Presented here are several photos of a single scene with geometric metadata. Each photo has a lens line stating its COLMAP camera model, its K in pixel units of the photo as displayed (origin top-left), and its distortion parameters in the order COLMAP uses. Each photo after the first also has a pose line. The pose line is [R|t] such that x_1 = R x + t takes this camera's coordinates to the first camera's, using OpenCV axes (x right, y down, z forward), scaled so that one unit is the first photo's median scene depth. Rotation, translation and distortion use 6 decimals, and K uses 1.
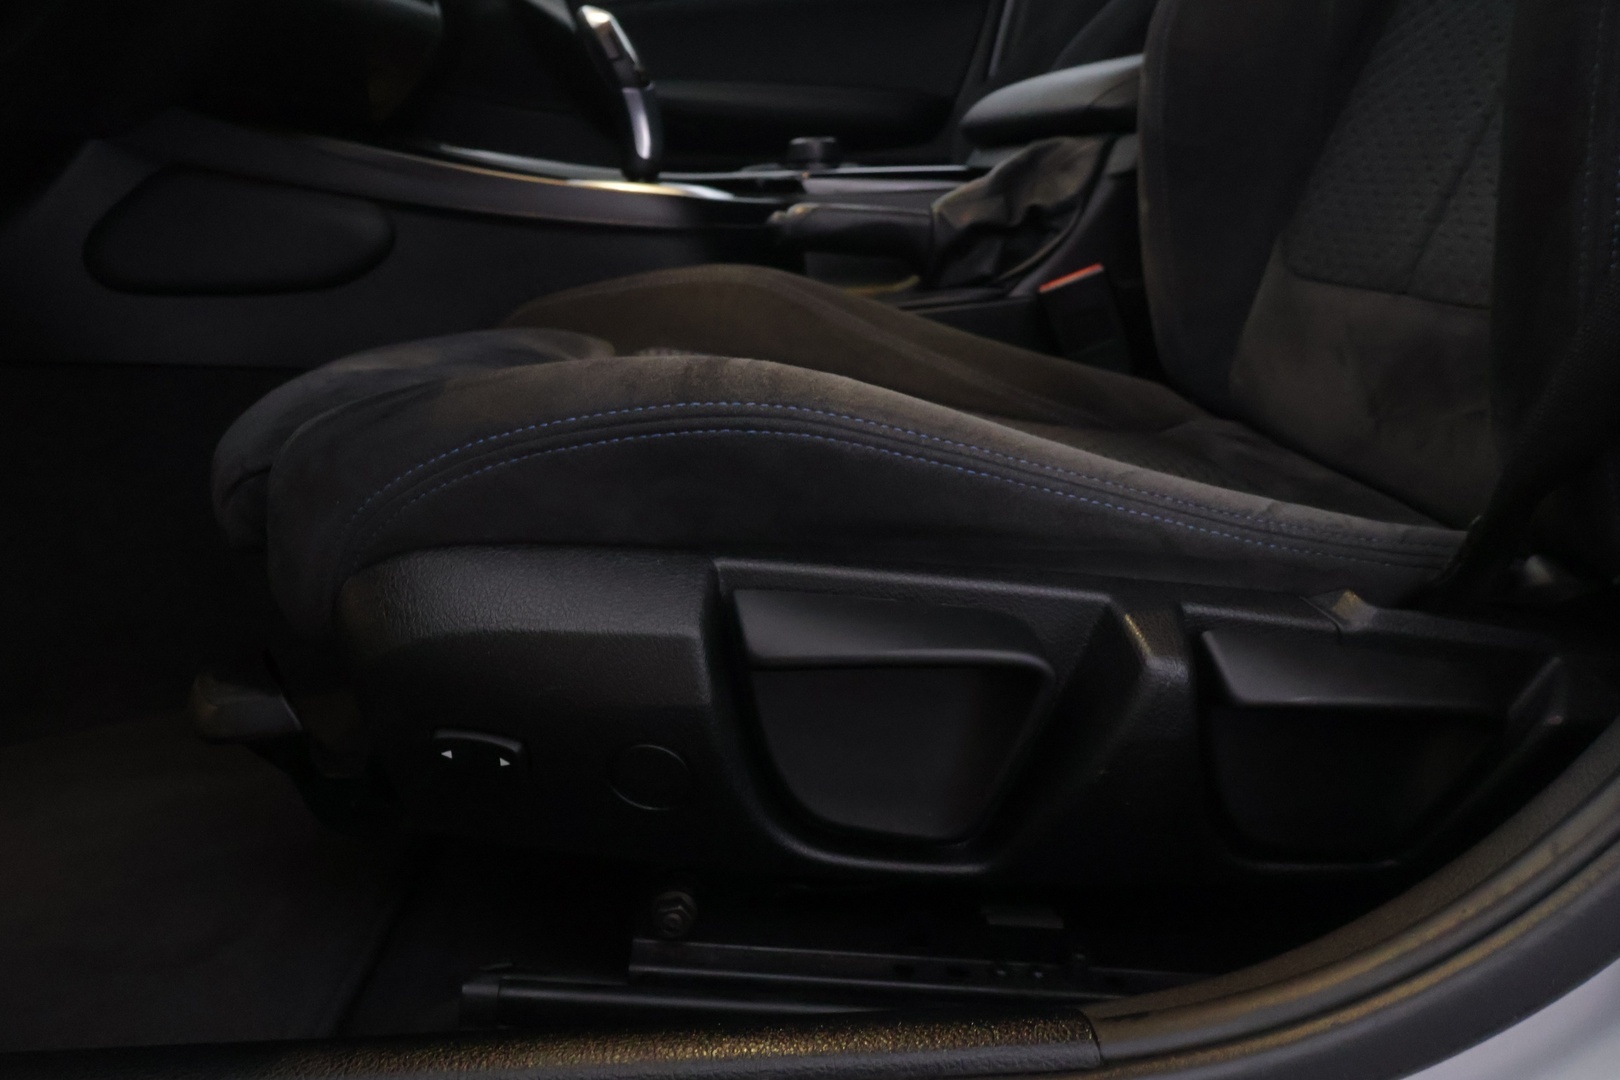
lens RADIAL K [[1357.7, 0, 801.3], [0, 1357.7, 544.0], [0, 0, 1]] dist [0.004803, 0.001348]
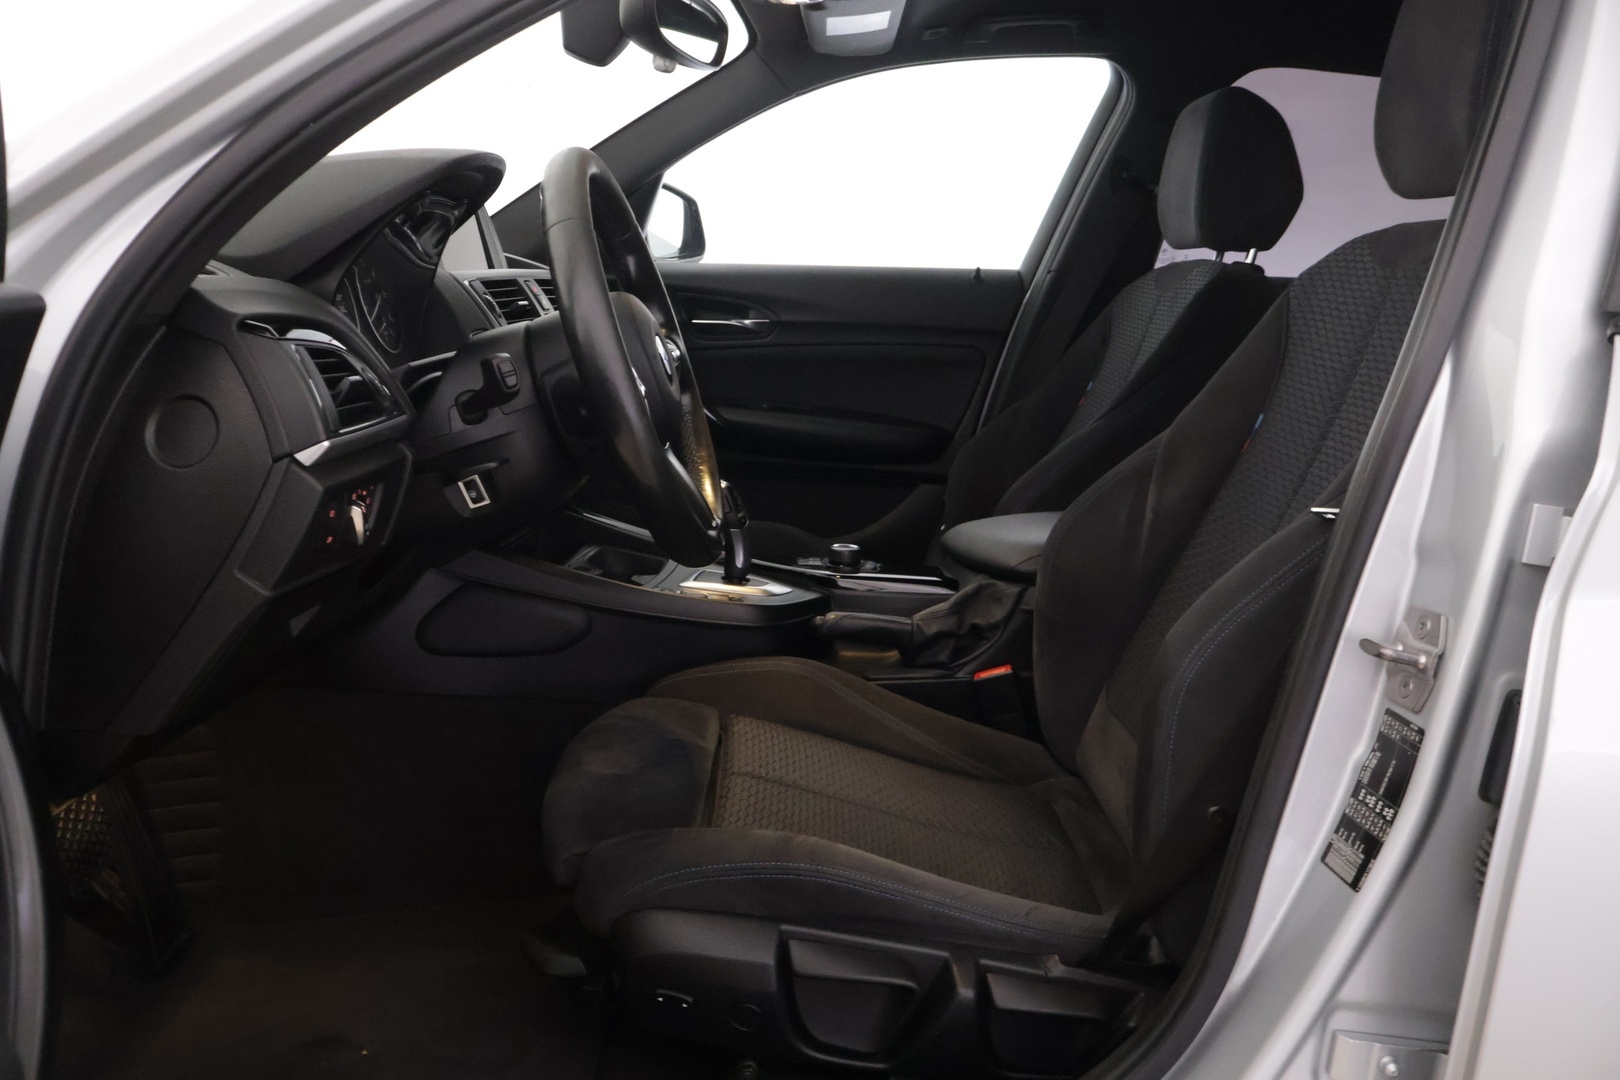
lens RADIAL K [[1401.3, 0, 810.0], [0, 1401.3, 540.0], [0, 0, 1]] dist [-0.005376, -0.001806]
pose [[0.996729, 0.080618, -0.005585, -0.030394], [-0.080758, 0.996197, -0.032701, -0.321349], [0.002927, 0.033046, 0.999450, -0.800959]]
